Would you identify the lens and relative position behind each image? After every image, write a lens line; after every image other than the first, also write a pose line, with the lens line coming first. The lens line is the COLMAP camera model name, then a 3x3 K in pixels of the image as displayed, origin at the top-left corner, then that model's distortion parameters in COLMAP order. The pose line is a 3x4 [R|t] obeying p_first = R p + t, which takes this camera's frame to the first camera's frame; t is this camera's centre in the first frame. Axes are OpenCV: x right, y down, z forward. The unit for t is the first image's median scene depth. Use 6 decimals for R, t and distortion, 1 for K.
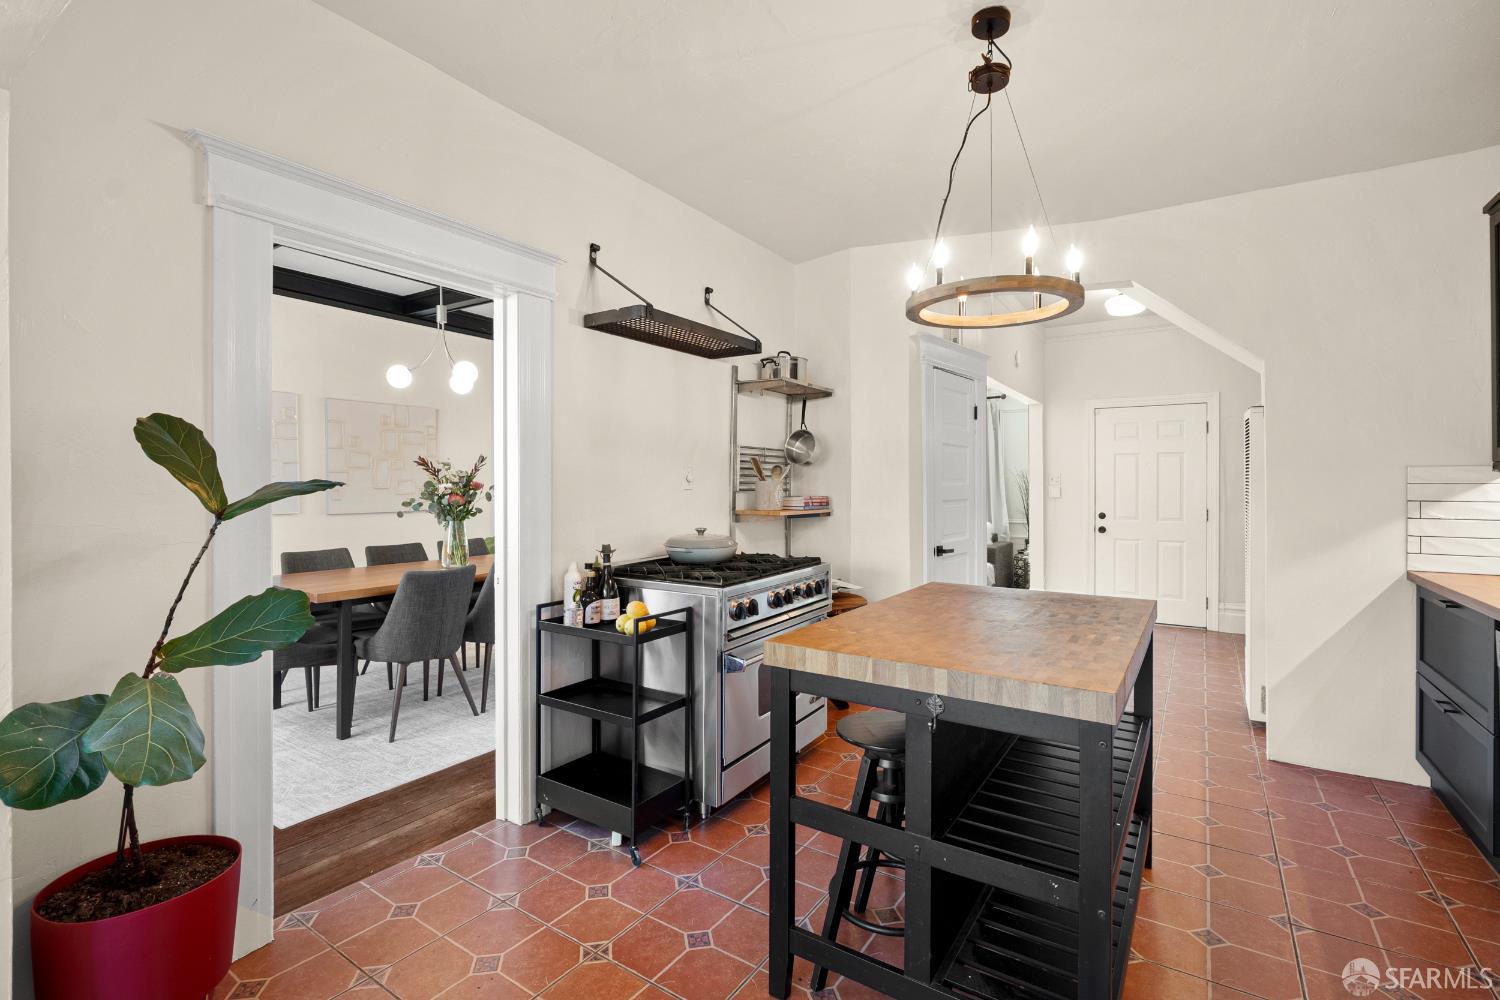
lens RADIAL K [[677.1, 0, 754.0], [0, 677.1, 486.4], [0, 0, 1]] dist [-0.002823, -0.000123]
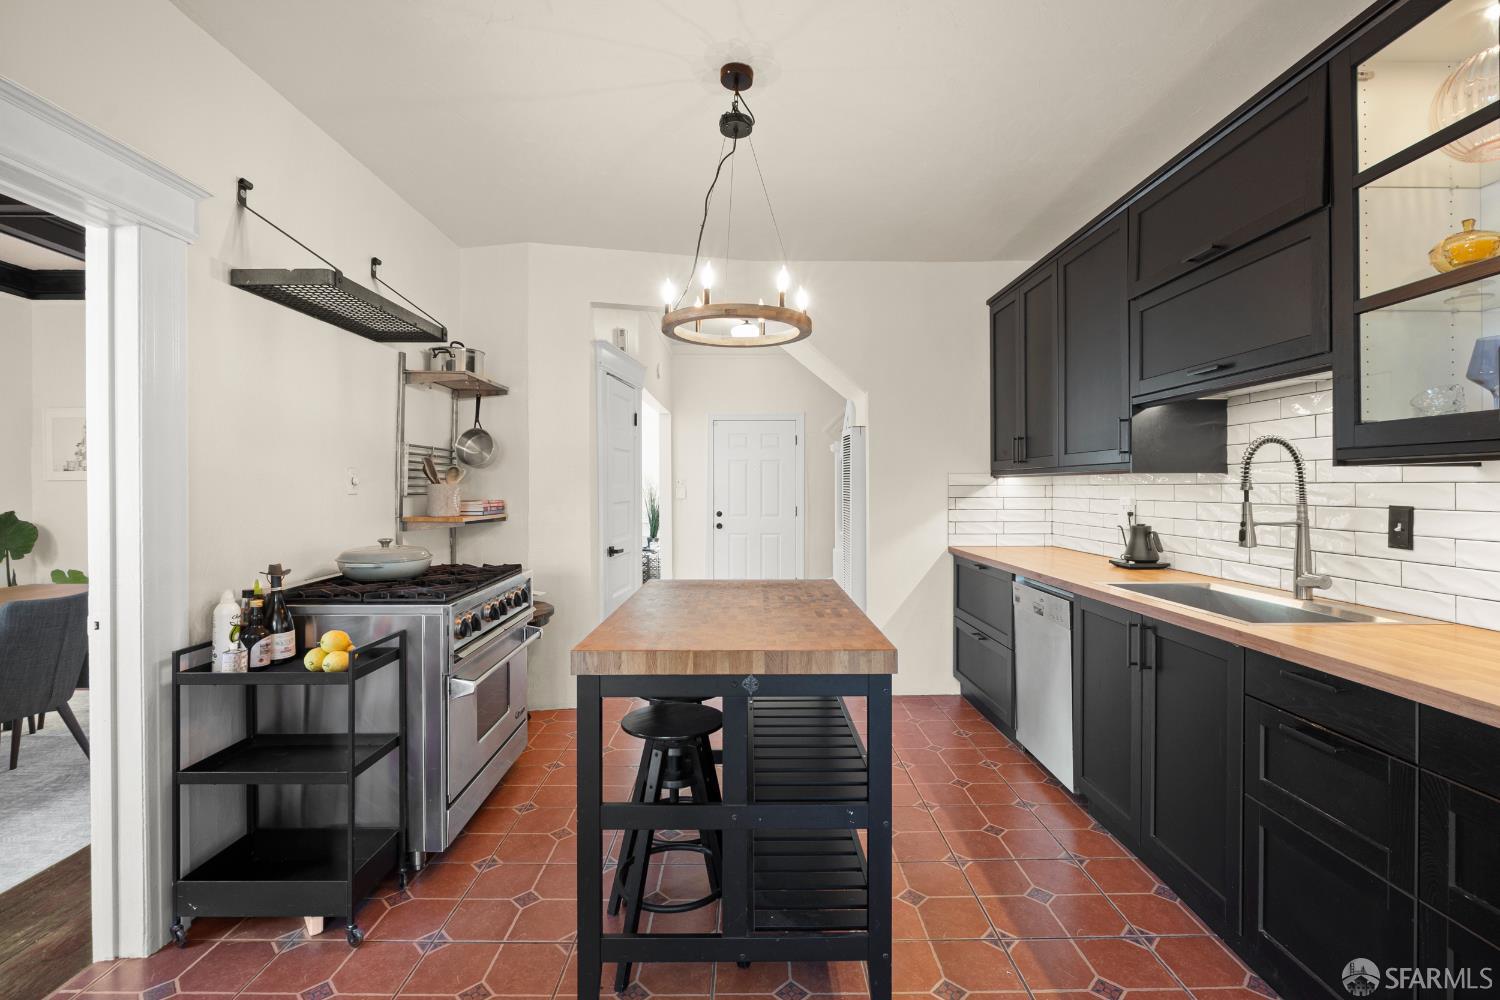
lens RADIAL K [[675.3, 0, 746.8], [0, 675.3, 491.0], [0, 0, 1]] dist [-0.003866, 0.000245]
pose [[0.836786, -0.006705, 0.547489, -0.188327], [0.005104, 0.999977, 0.004445, -0.000762], [-0.547506, -0.000925, 0.836801, 0.038234]]
